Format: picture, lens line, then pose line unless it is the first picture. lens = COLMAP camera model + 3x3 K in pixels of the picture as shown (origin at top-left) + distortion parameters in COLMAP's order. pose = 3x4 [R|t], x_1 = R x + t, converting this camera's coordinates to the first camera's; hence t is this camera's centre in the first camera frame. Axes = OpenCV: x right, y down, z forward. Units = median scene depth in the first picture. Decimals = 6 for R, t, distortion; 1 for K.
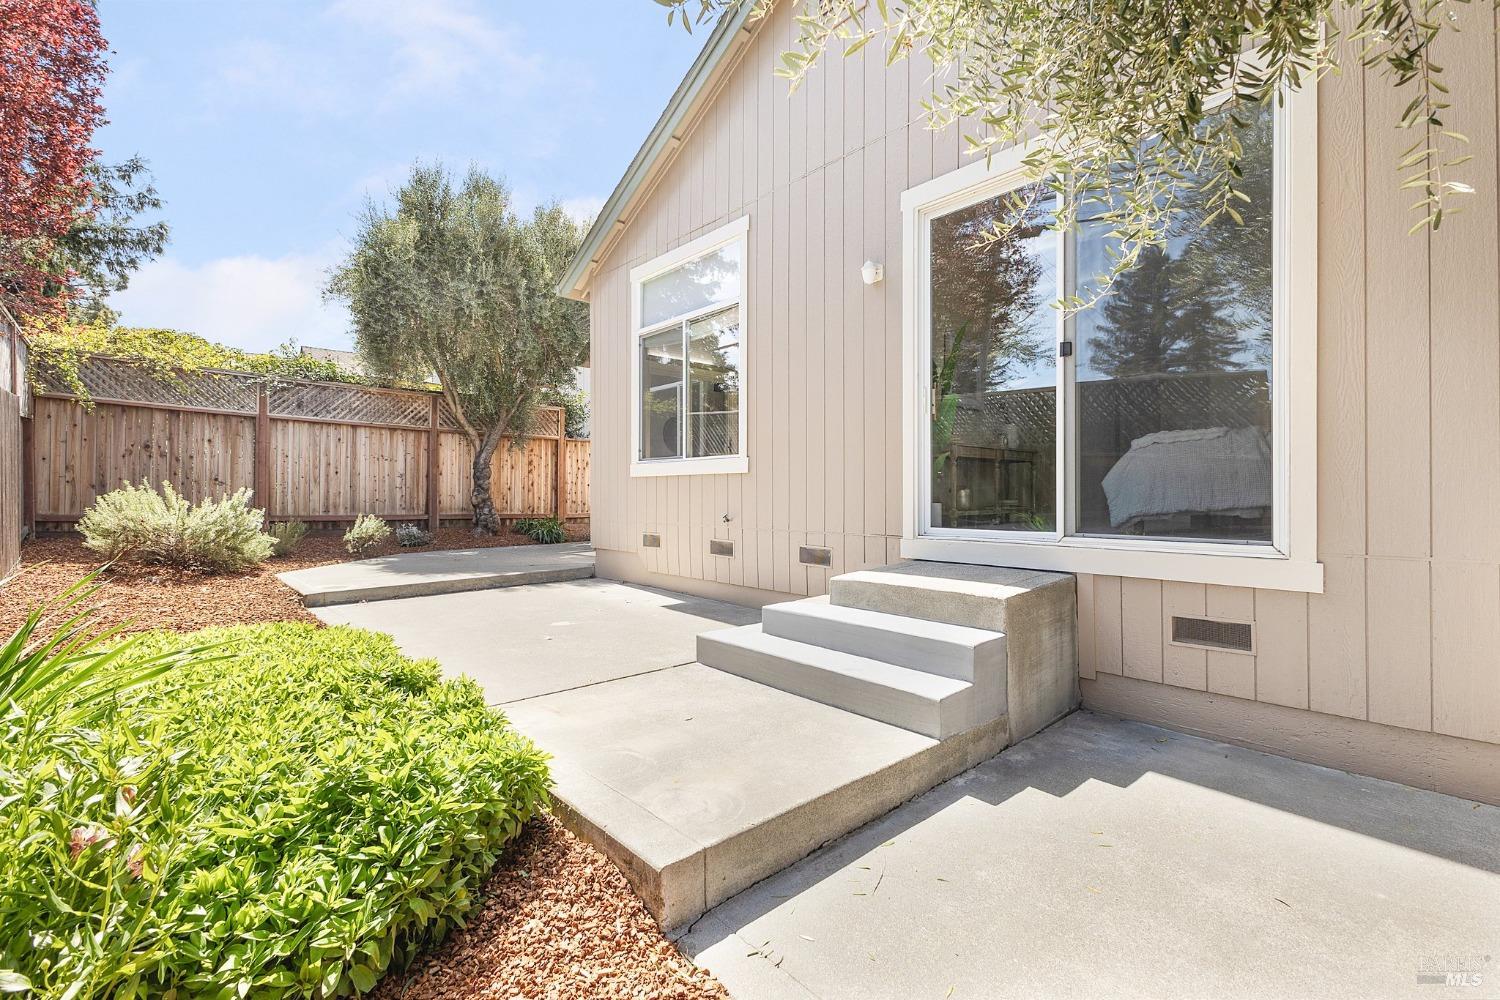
lens RADIAL K [[650.7, 0, 754.7], [0, 650.7, 496.9], [0, 0, 1]] dist [0.006014, -0.000139]
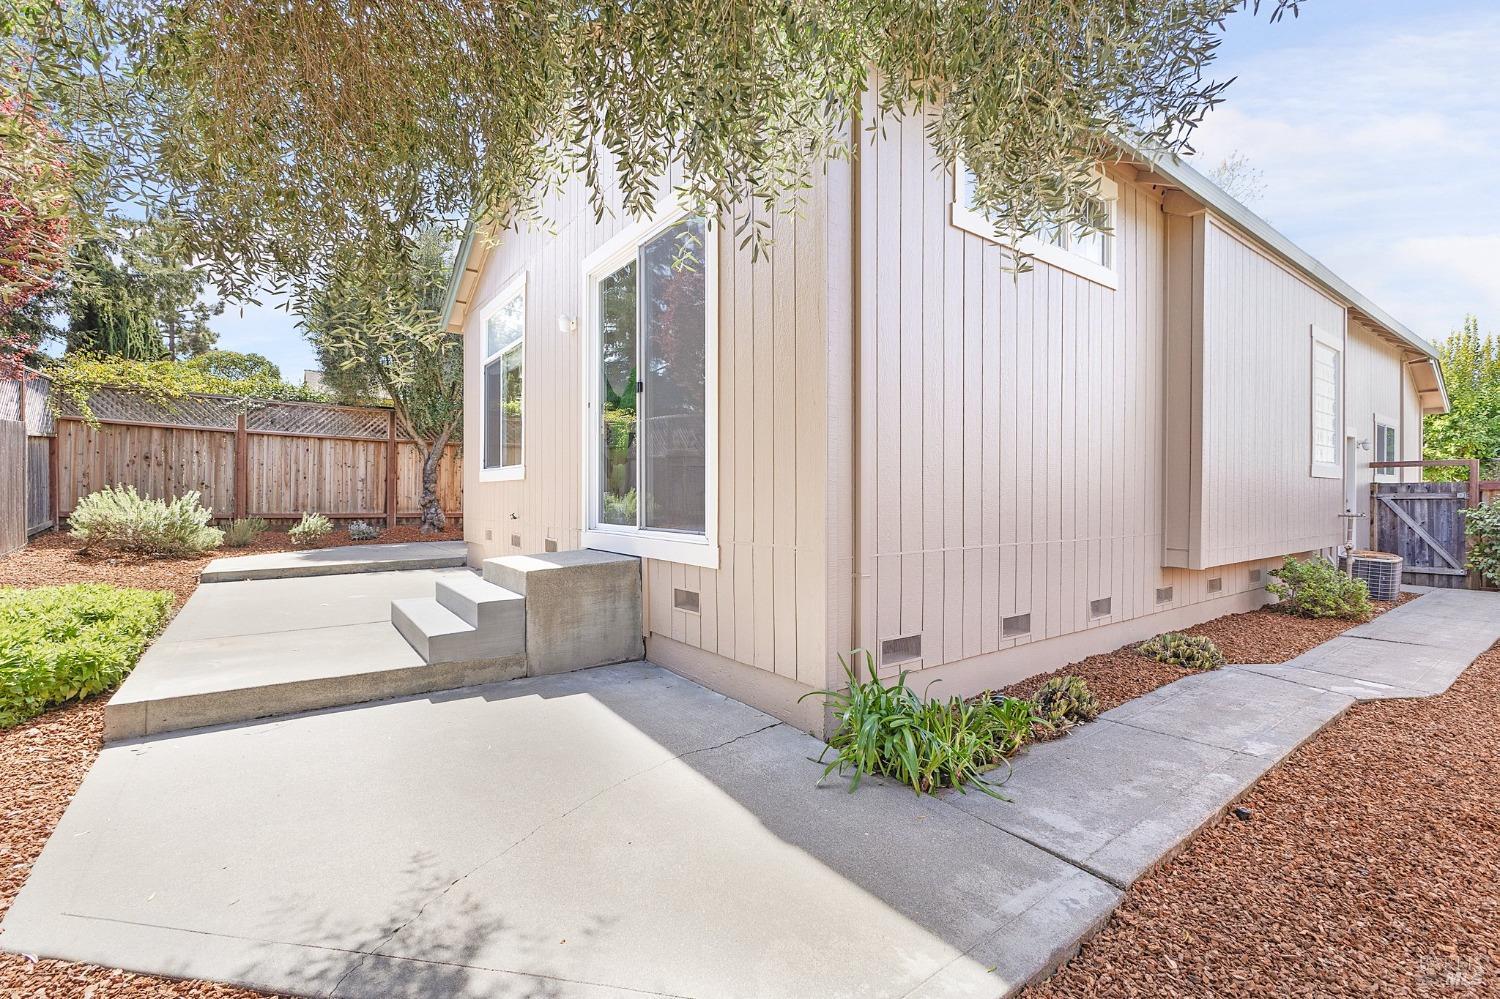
lens RADIAL K [[650.7, 0, 754.7], [0, 650.7, 496.4], [0, 0, 1]] dist [0.006014, -0.000139]
pose [[0.994701, 0.001426, -0.102804, 0.349715], [-0.001825, 0.999991, -0.003794, -0.000266], [0.102798, 0.003962, 0.994694, -0.117362]]
